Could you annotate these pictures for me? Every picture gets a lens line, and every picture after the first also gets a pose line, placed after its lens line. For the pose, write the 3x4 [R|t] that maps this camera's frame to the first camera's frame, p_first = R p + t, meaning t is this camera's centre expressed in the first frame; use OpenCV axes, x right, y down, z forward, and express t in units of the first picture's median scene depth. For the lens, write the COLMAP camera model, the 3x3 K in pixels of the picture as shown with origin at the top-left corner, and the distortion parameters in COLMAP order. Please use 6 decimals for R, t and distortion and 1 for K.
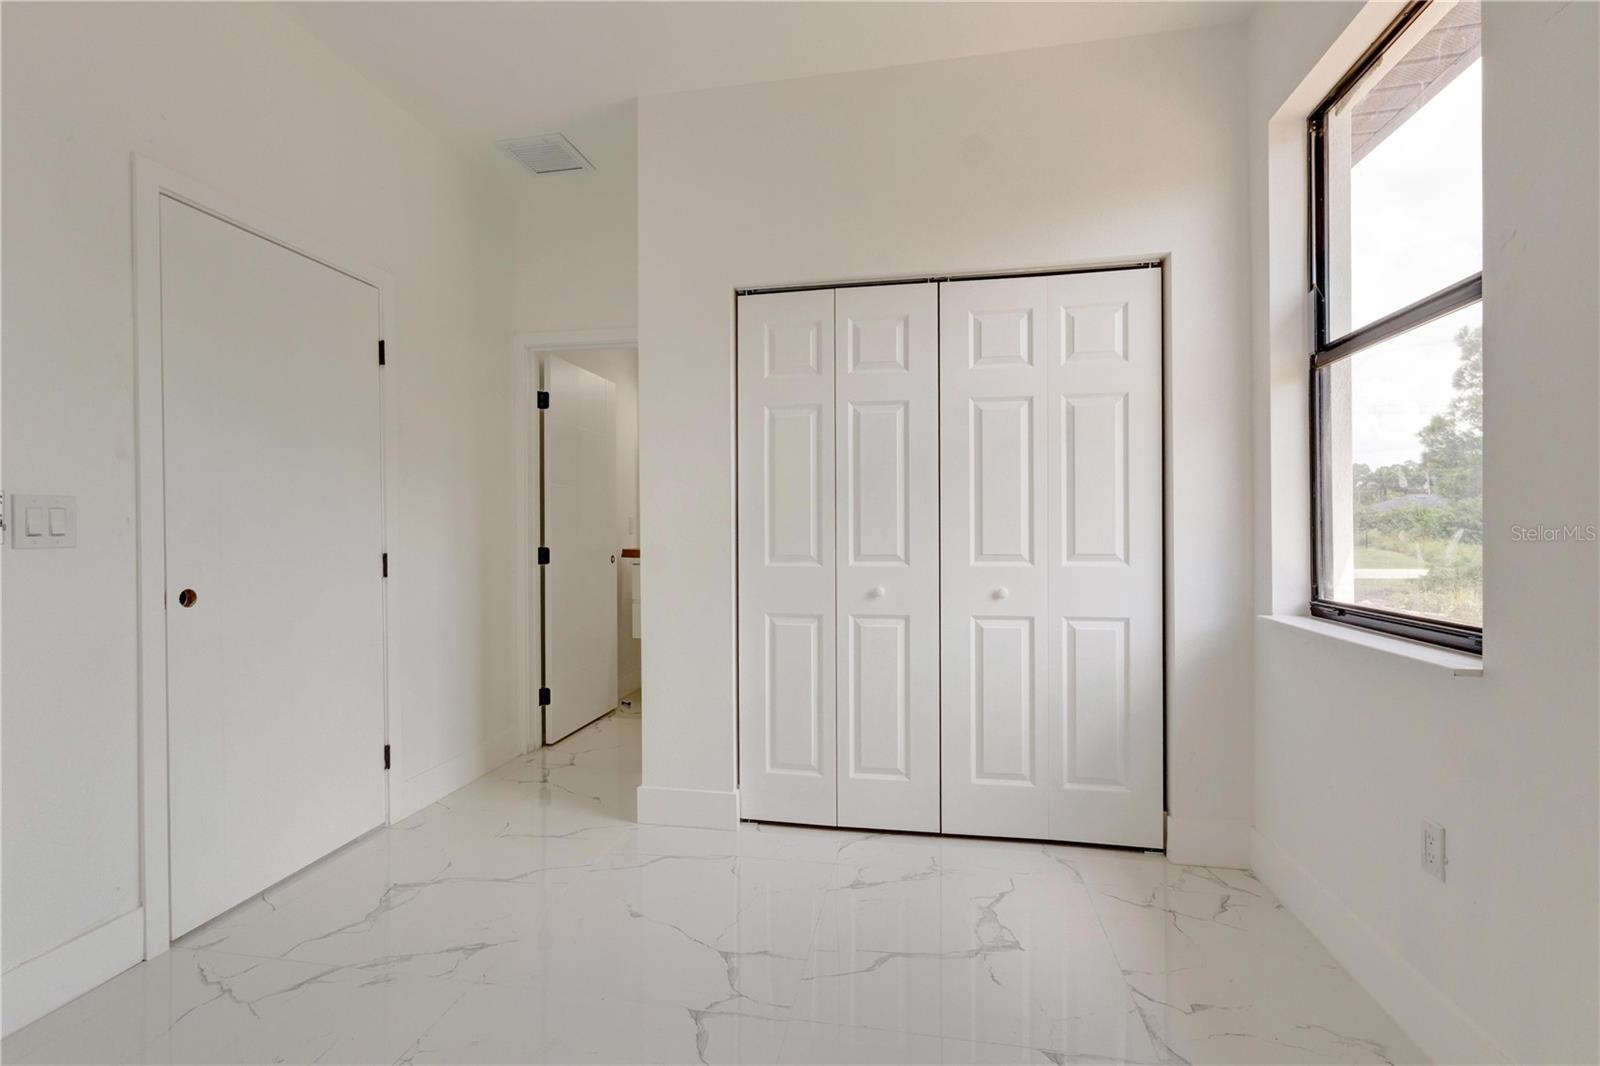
lens RADIAL K [[724.7, 0, 799.8], [0, 724.7, 541.7], [0, 0, 1]] dist [0.000305, 0.000037]
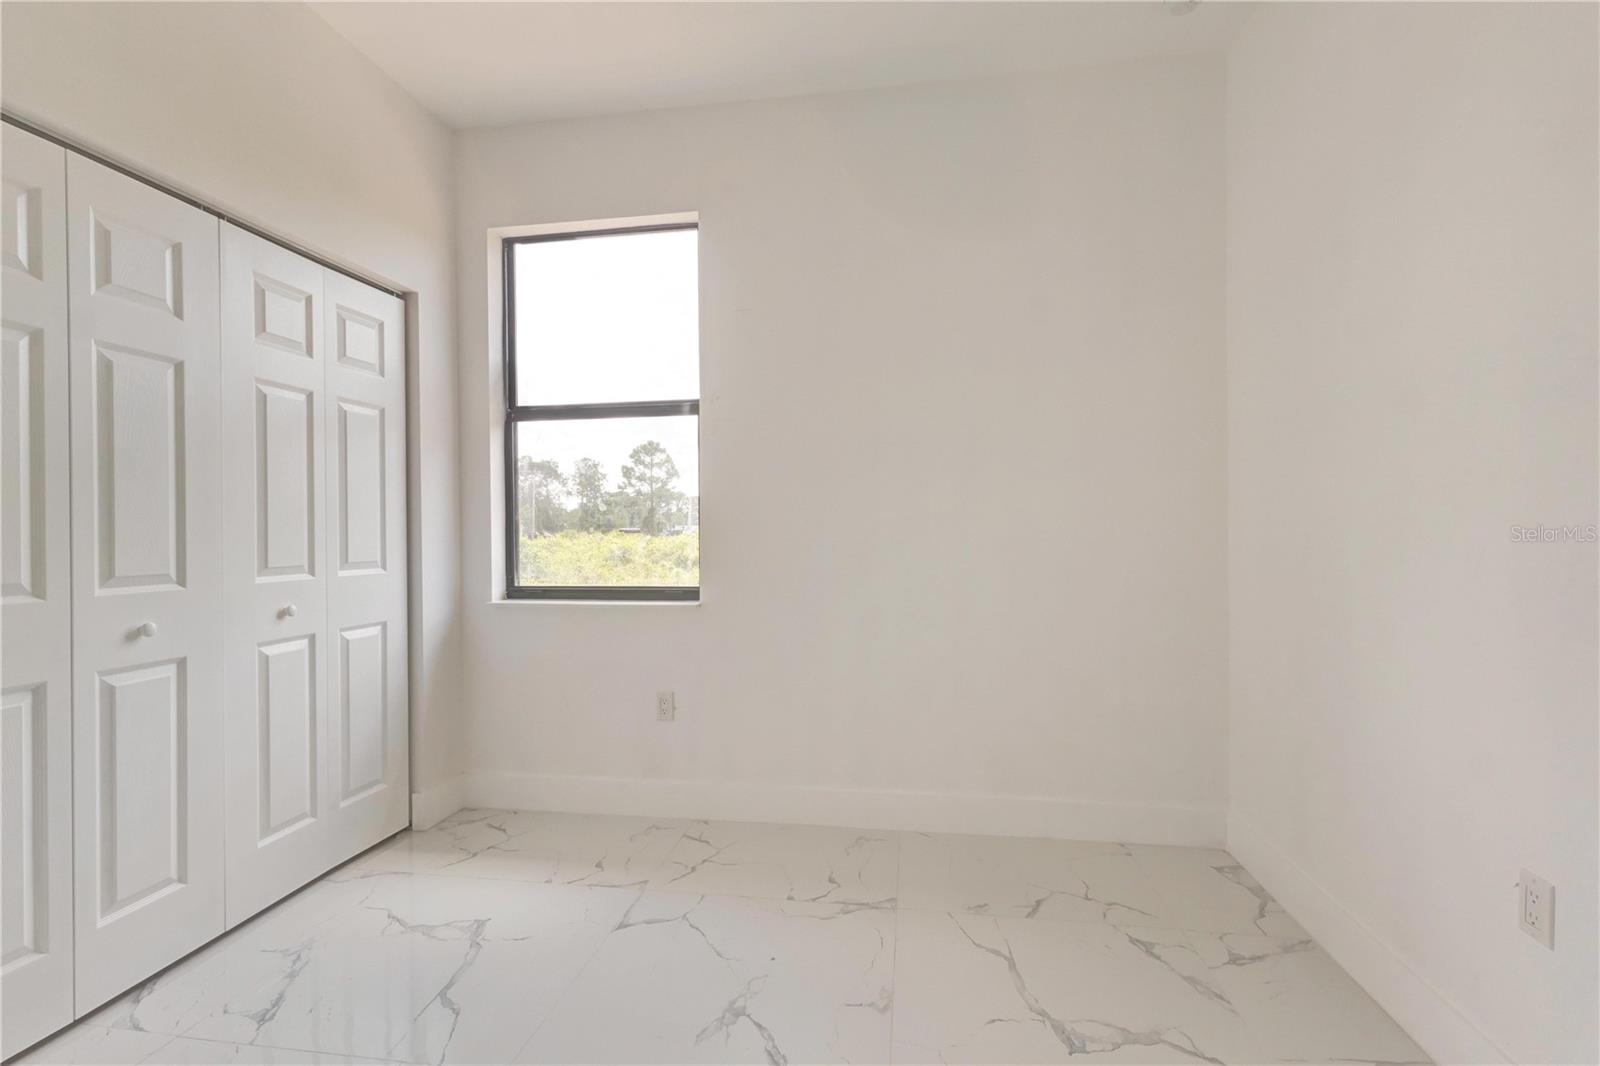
lens RADIAL K [[758.3, 0, 793.5], [0, 758.3, 531.4], [0, 0, 1]] dist [0.002271, 0.000131]
pose [[-0.038008, 0.002814, 0.999273, -0.677410], [0.012405, 0.999920, -0.002344, -0.014734], [-0.999200, 0.012307, -0.038039, 0.450074]]
